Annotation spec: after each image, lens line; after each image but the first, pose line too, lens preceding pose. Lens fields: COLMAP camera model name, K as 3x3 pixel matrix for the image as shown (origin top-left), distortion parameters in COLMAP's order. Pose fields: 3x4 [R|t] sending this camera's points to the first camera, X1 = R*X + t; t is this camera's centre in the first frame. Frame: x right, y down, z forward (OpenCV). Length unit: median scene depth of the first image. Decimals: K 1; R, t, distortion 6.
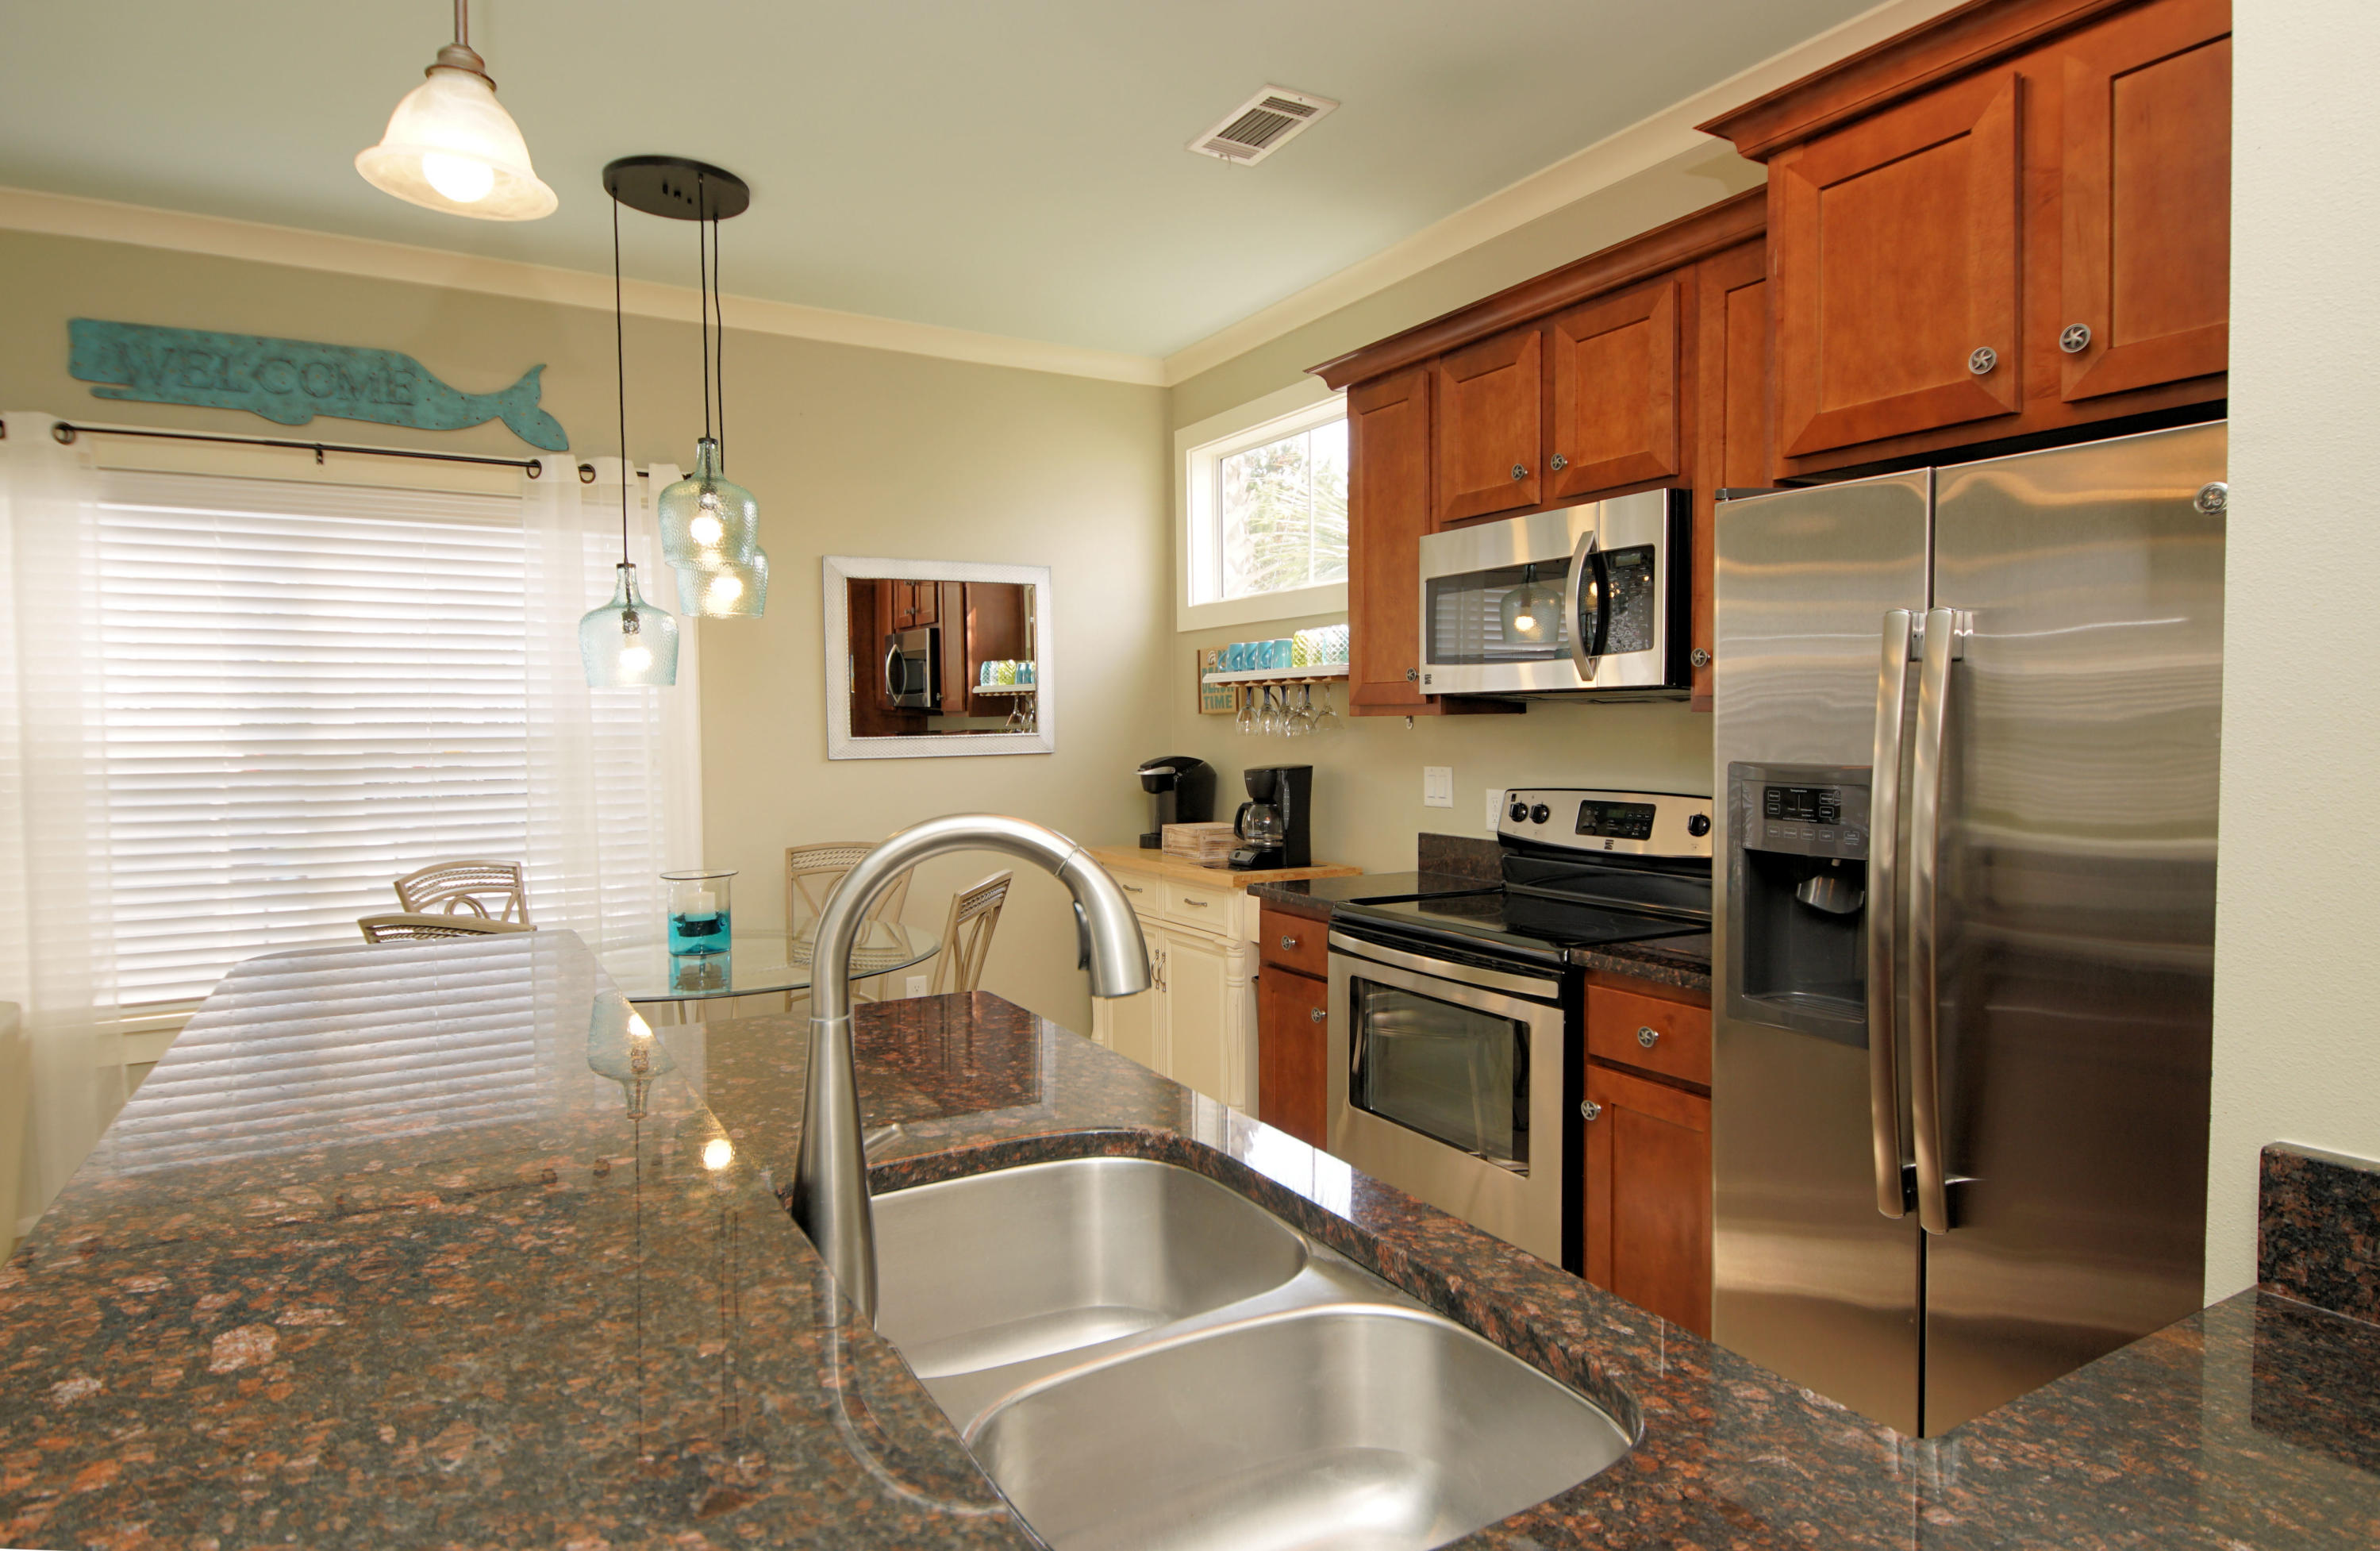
lens RADIAL K [[1303.9, 0, 1172.0], [0, 1303.9, 778.8], [0, 0, 1]] dist [-0.000377, -0.004232]
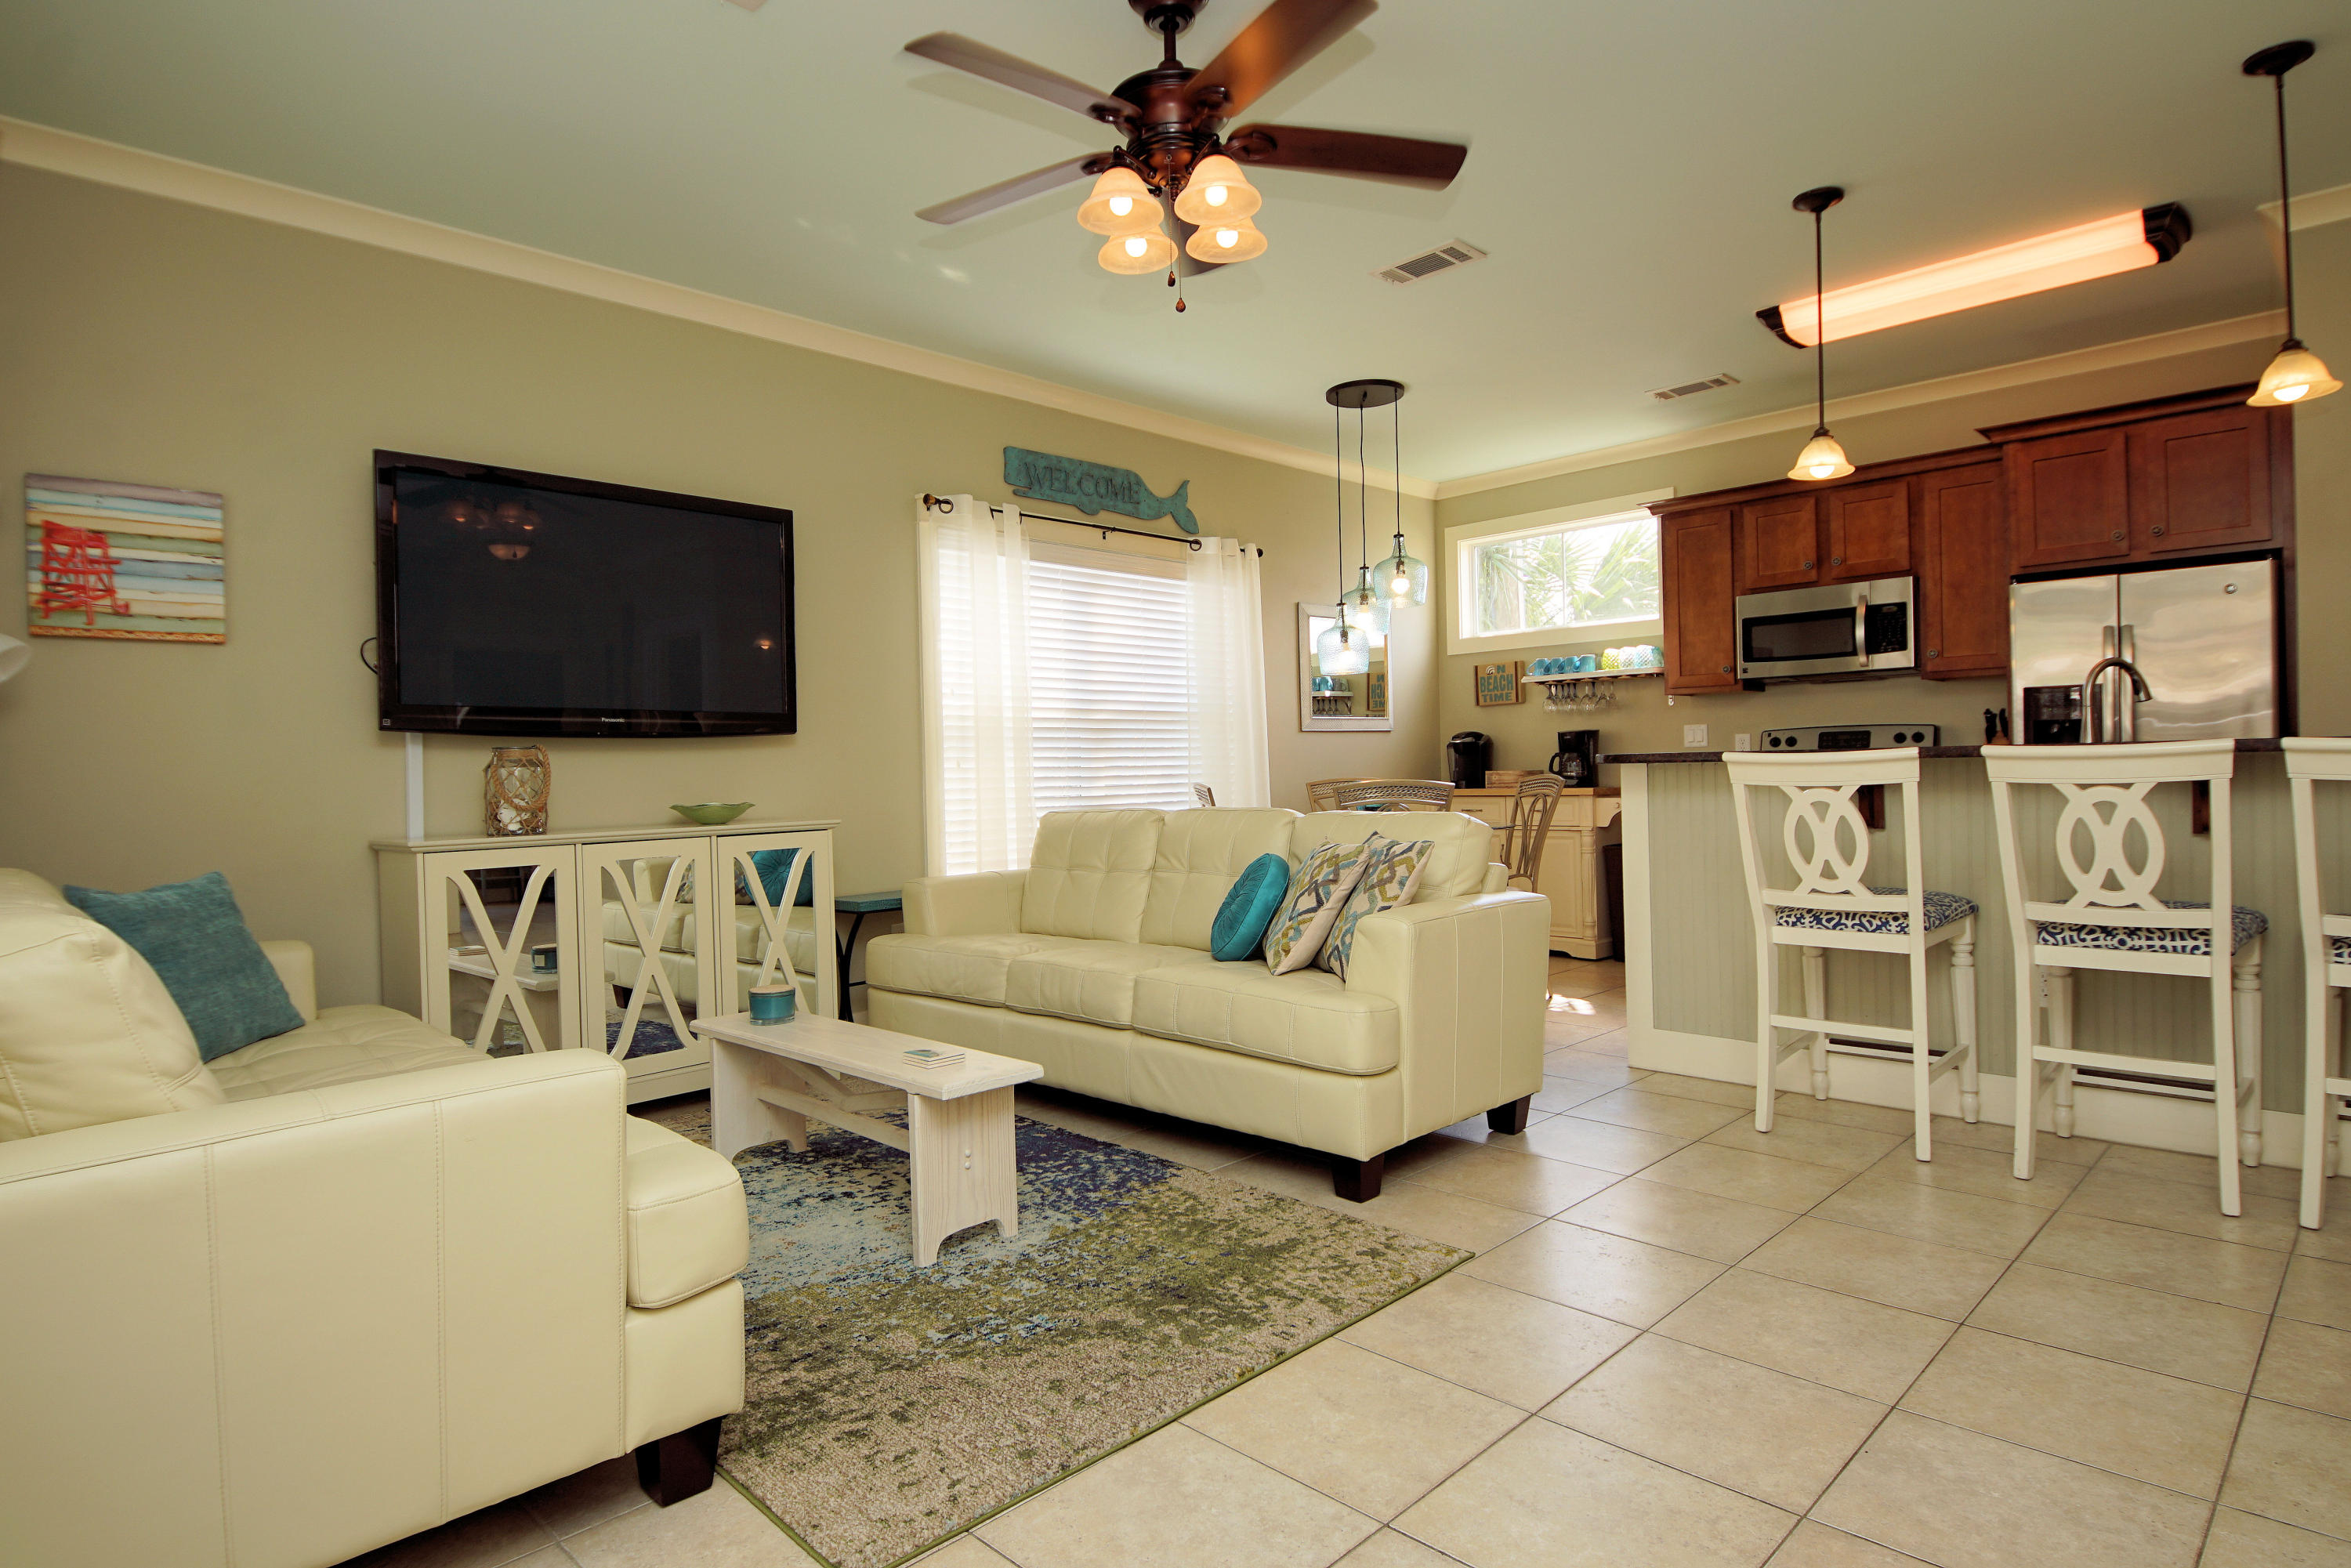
lens RADIAL K [[1253.8, 0, 1143.1], [0, 1253.8, 773.1], [0, 0, 1]] dist [0.023345, -0.029132]
pose [[0.970388, -0.013182, 0.241191, -1.043604], [0.024450, 0.998742, -0.043789, 0.125132], [-0.240310, 0.048389, 0.969489, -0.539043]]
